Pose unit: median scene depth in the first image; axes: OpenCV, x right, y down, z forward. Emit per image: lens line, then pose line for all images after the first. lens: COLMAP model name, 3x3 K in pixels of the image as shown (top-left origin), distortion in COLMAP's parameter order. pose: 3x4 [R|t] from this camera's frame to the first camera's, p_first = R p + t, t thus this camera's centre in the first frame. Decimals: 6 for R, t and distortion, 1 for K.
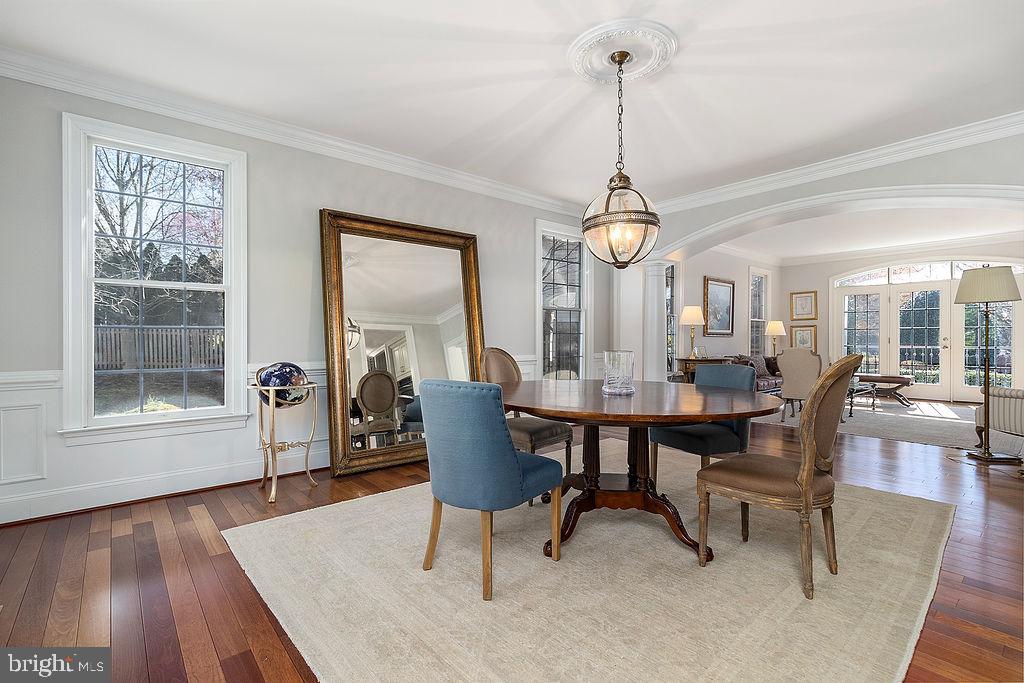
lens RADIAL K [[480.4, 0, 505.7], [0, 480.4, 340.7], [0, 0, 1]] dist [0.001462, 0.000384]
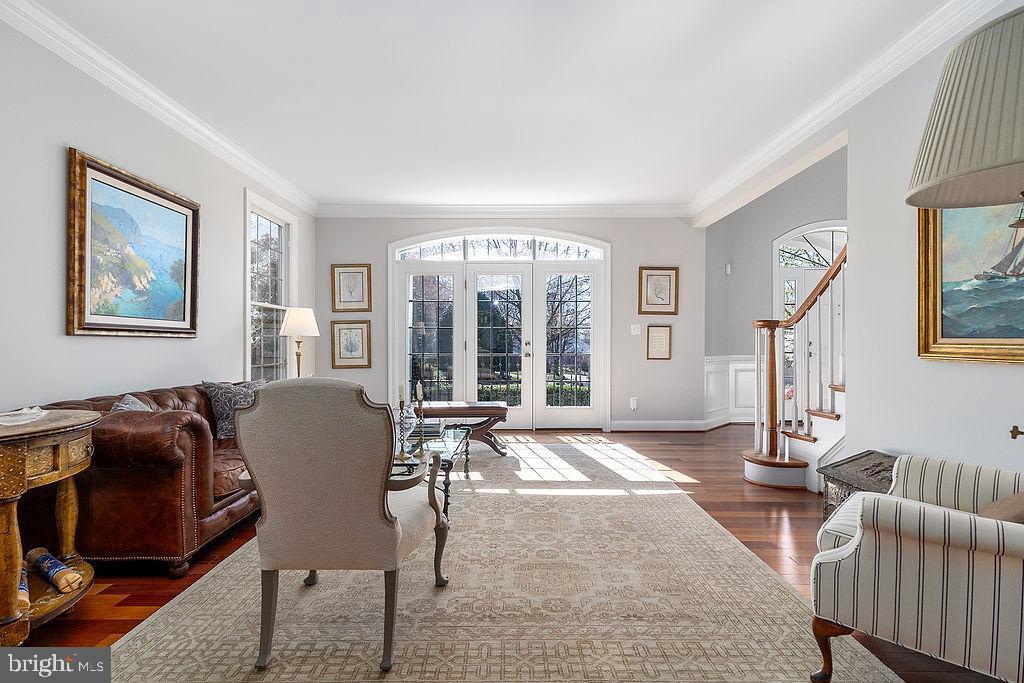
lens RADIAL K [[480.4, 0, 511.1], [0, 480.4, 343.7], [0, 0, 1]] dist [0.001462, 0.000384]
pose [[0.654742, 0.000232, 0.755853, 0.312280], [0.000243, 1.000000, -0.000517, -0.002164], [-0.755853, 0.000522, 0.654742, 0.480203]]
